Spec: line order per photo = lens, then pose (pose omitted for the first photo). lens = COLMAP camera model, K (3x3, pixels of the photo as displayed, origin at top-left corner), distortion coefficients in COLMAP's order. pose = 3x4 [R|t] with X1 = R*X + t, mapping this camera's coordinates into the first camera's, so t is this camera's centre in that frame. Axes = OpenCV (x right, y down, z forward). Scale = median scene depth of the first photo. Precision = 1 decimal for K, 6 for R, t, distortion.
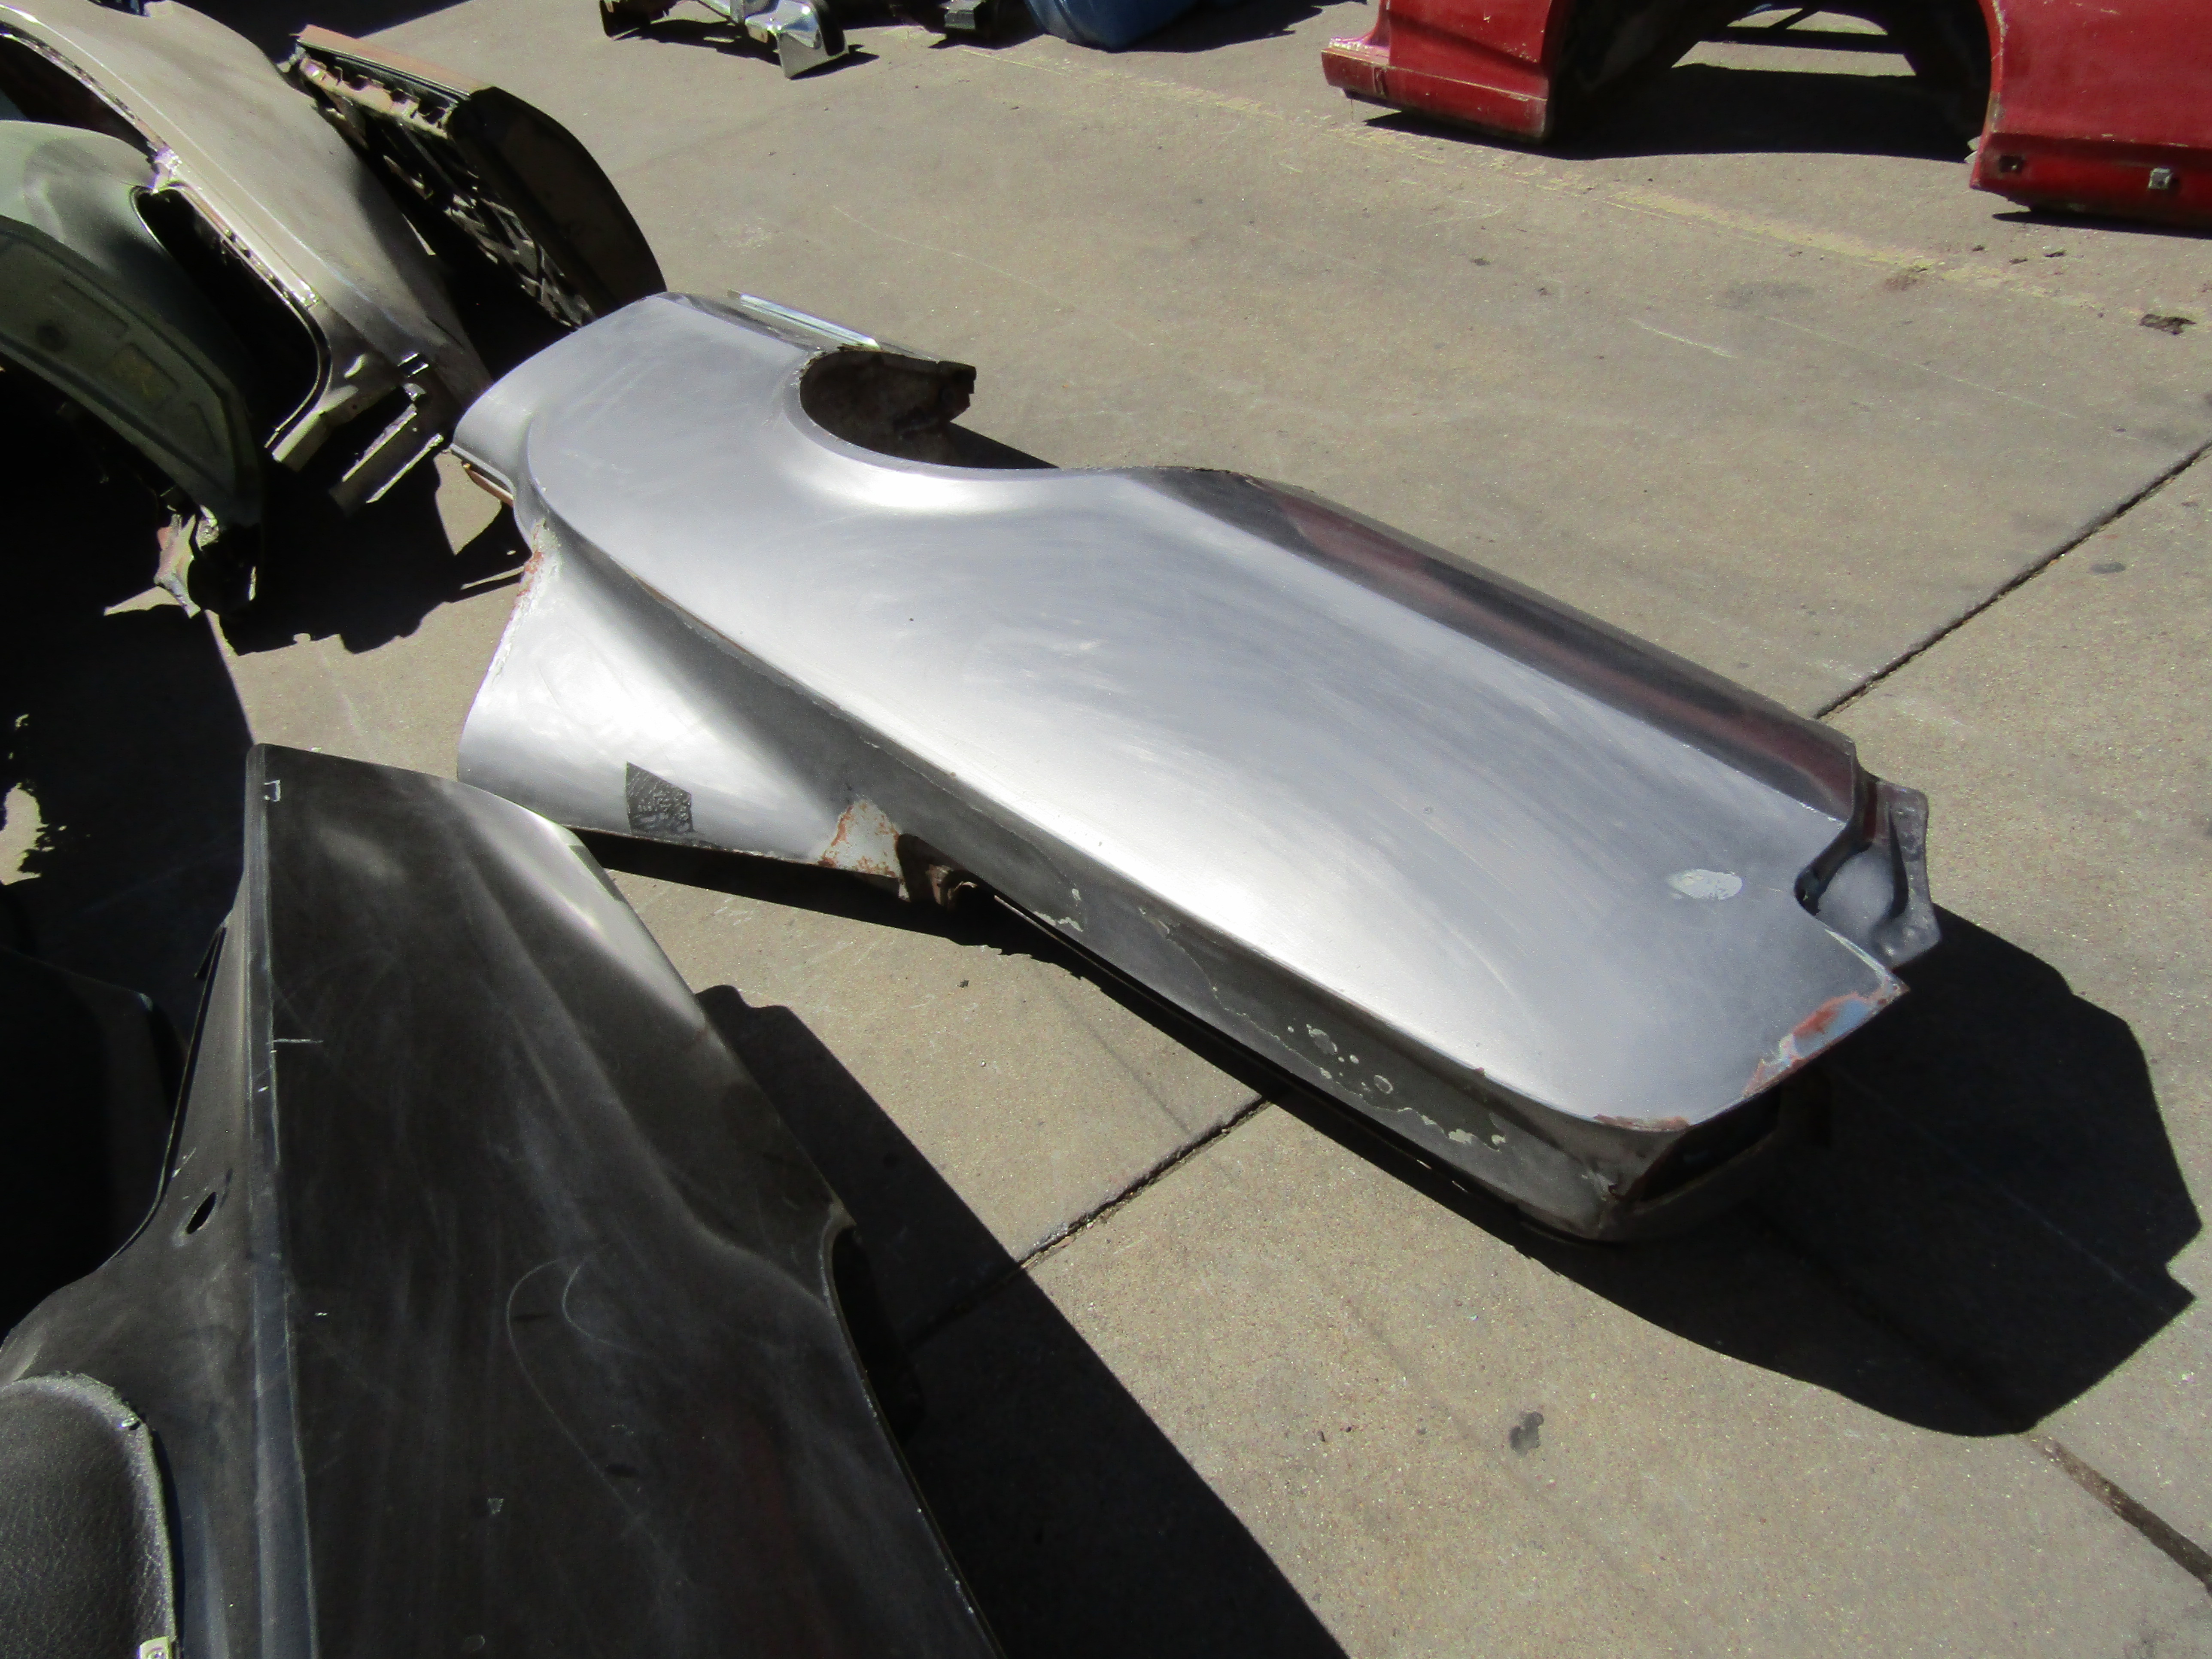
lens RADIAL K [[1572.9, 0, 1105.5], [0, 1572.9, 836.0], [0, 0, 1]] dist [-0.006679, 0.000785]
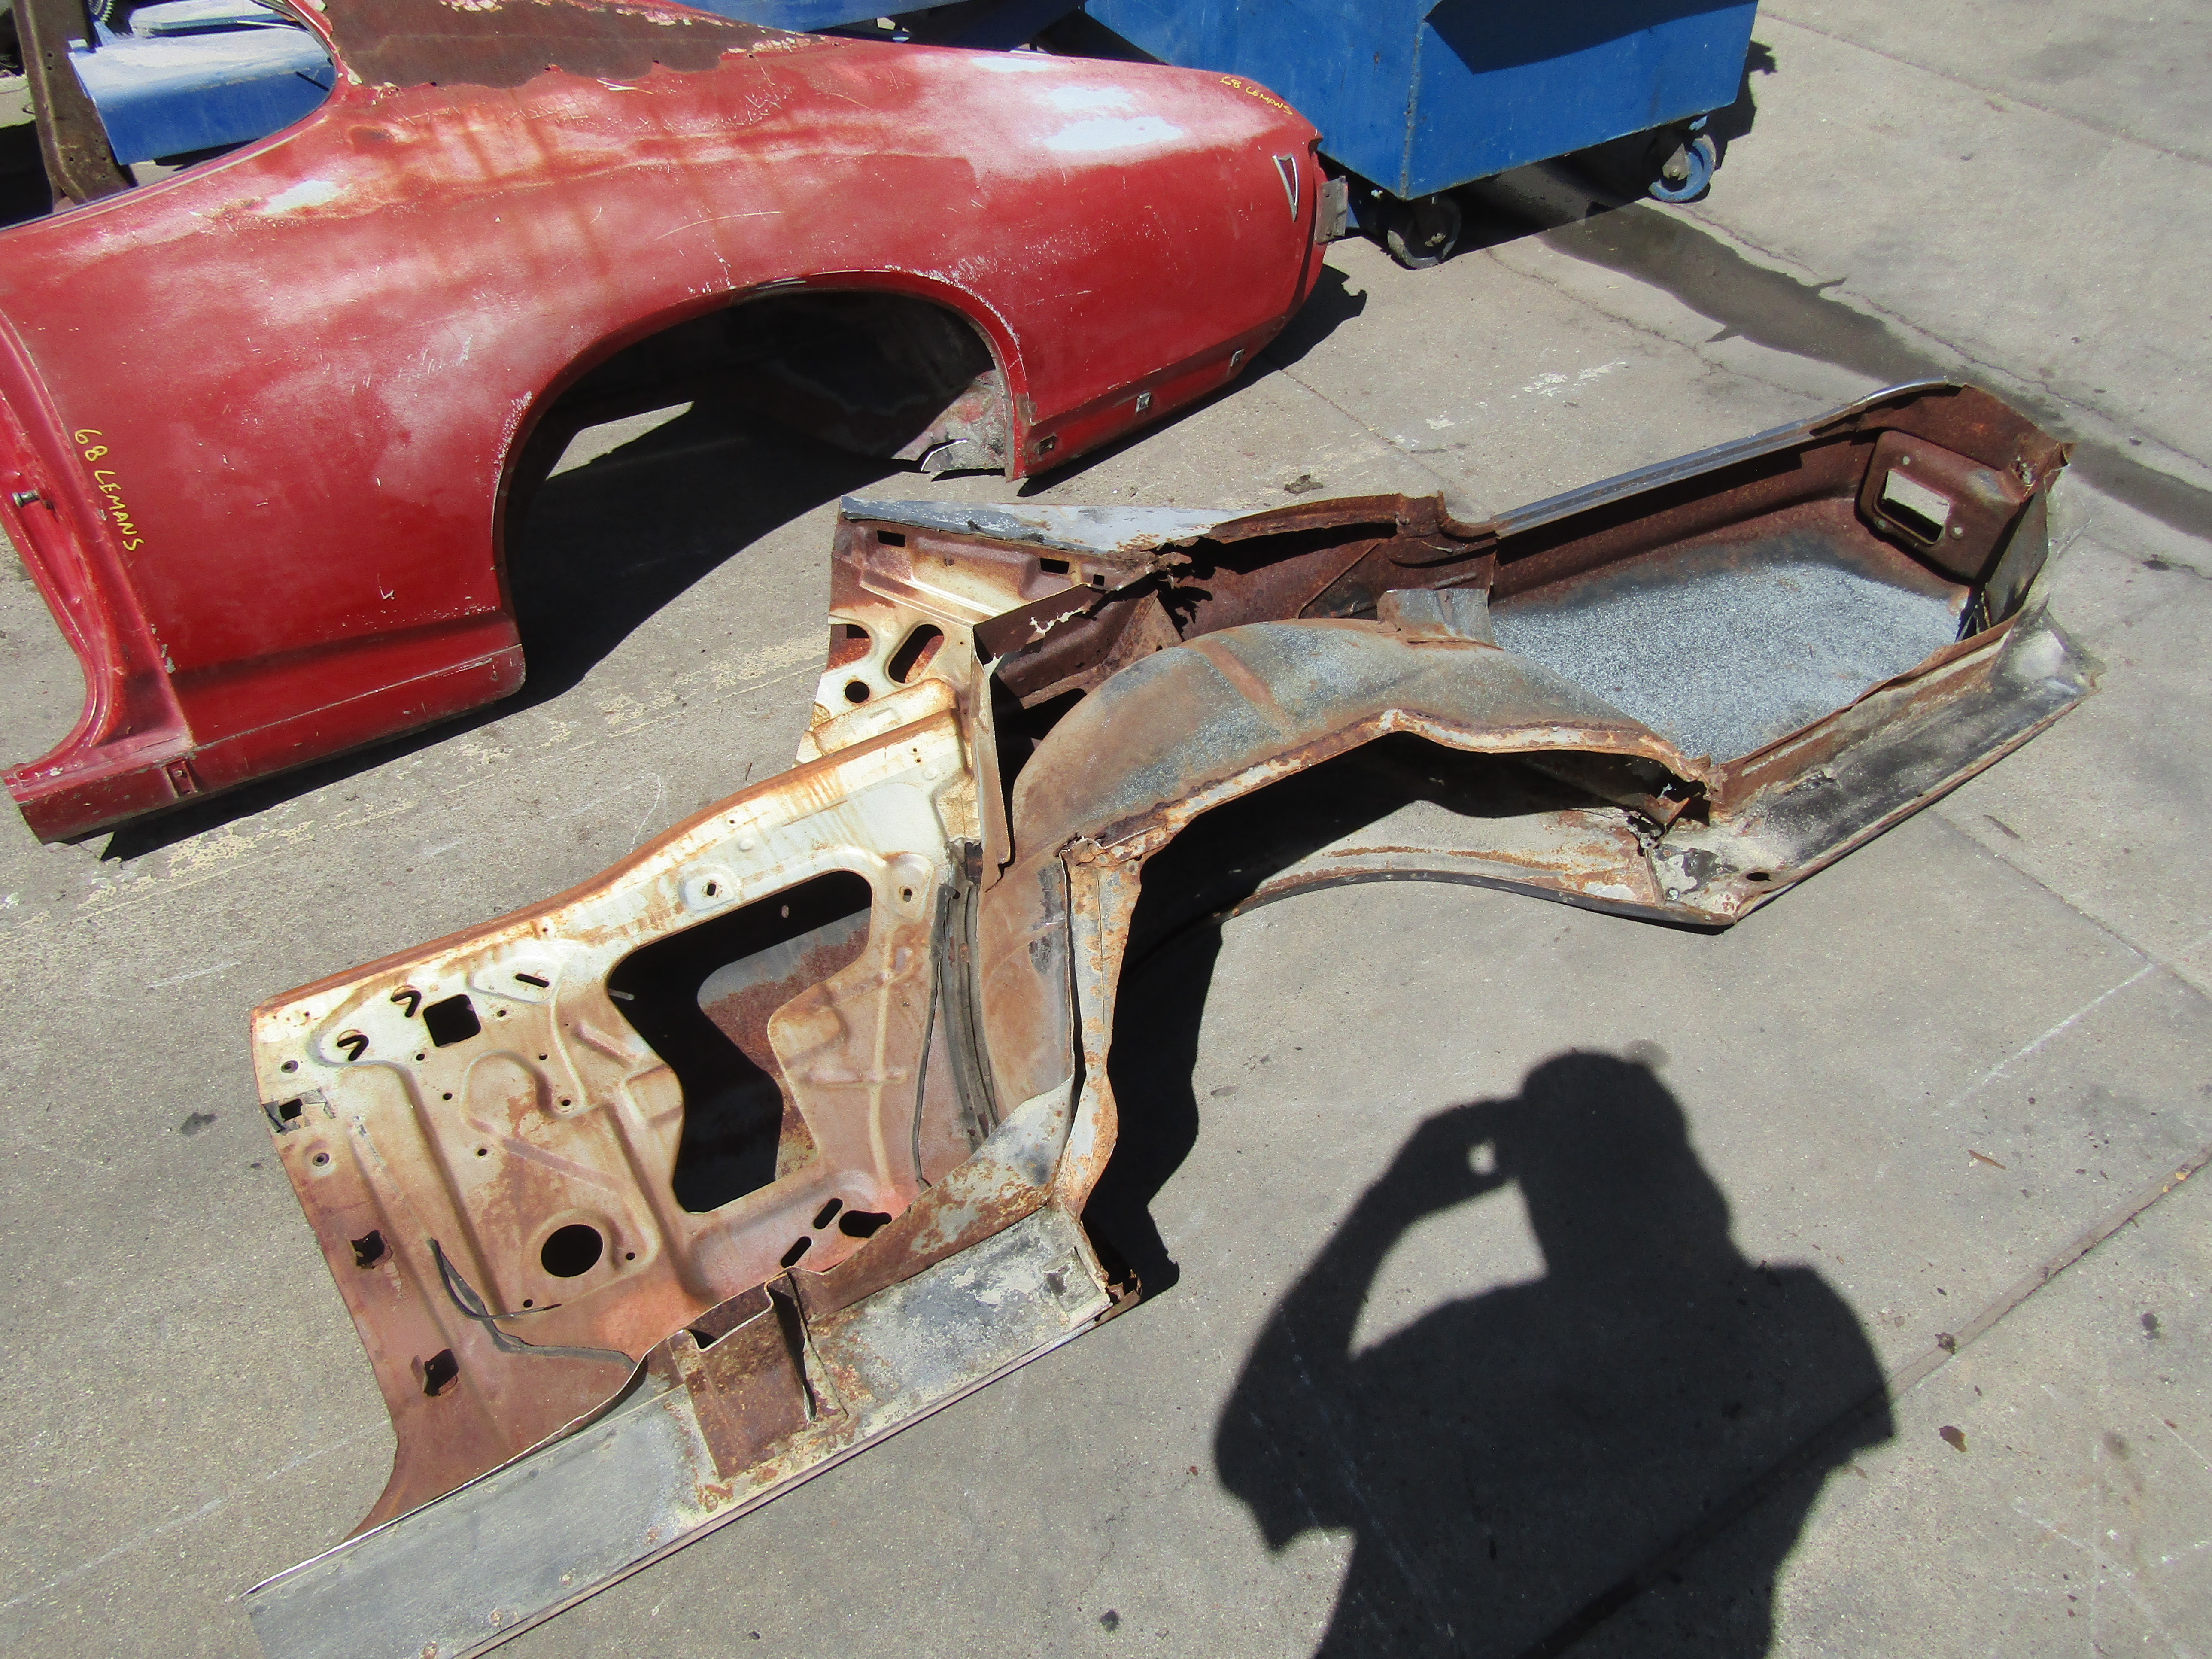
lens RADIAL K [[1572.9, 0, 1113.6], [0, 1572.9, 828.9], [0, 0, 1]] dist [-0.006679, 0.000785]
pose [[0.024531, -0.539732, 0.841480, -0.409962], [0.644309, 0.652127, 0.399496, -0.642437], [-0.764372, 0.532373, 0.363751, 0.731217]]
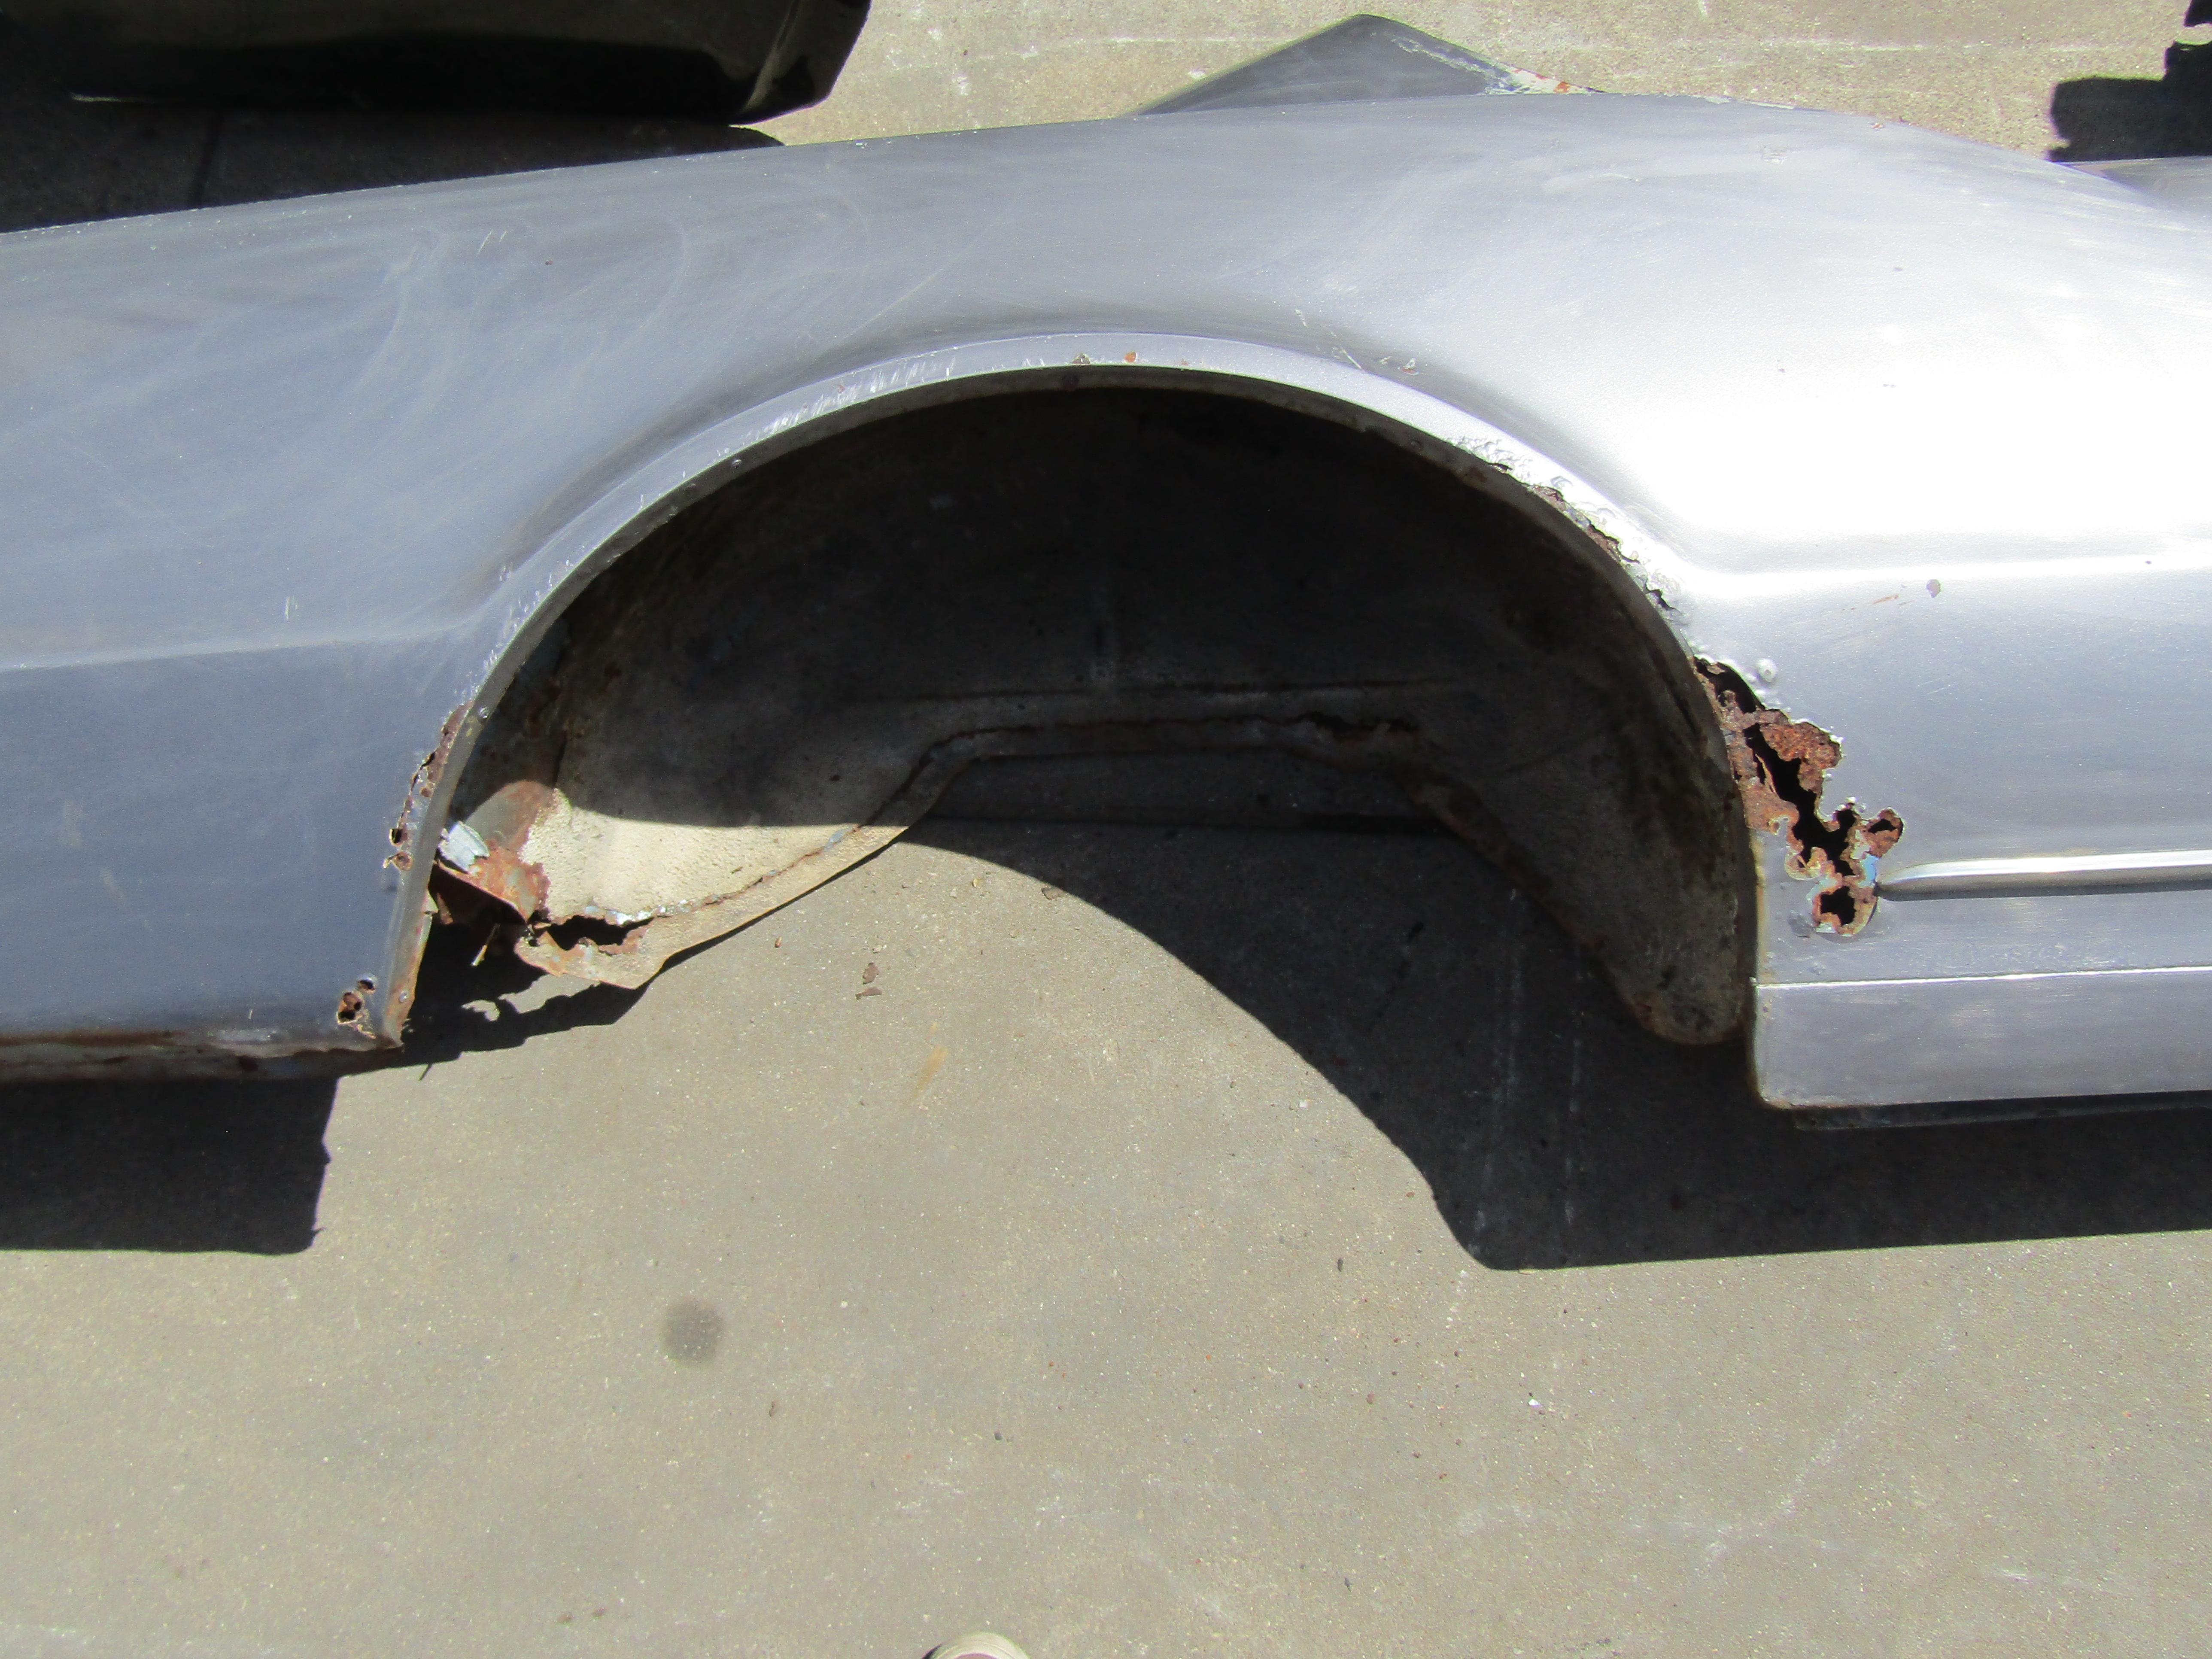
lens RADIAL K [[1572.9, 0, 1096.7], [0, 1572.9, 830.2], [0, 0, 1]] dist [-0.006679, 0.000785]
pose [[-0.580177, 0.811542, -0.069239, -0.014113], [-0.411128, -0.218409, 0.885026, -0.551435], [0.703113, 0.541938, 0.460364, 0.655982]]
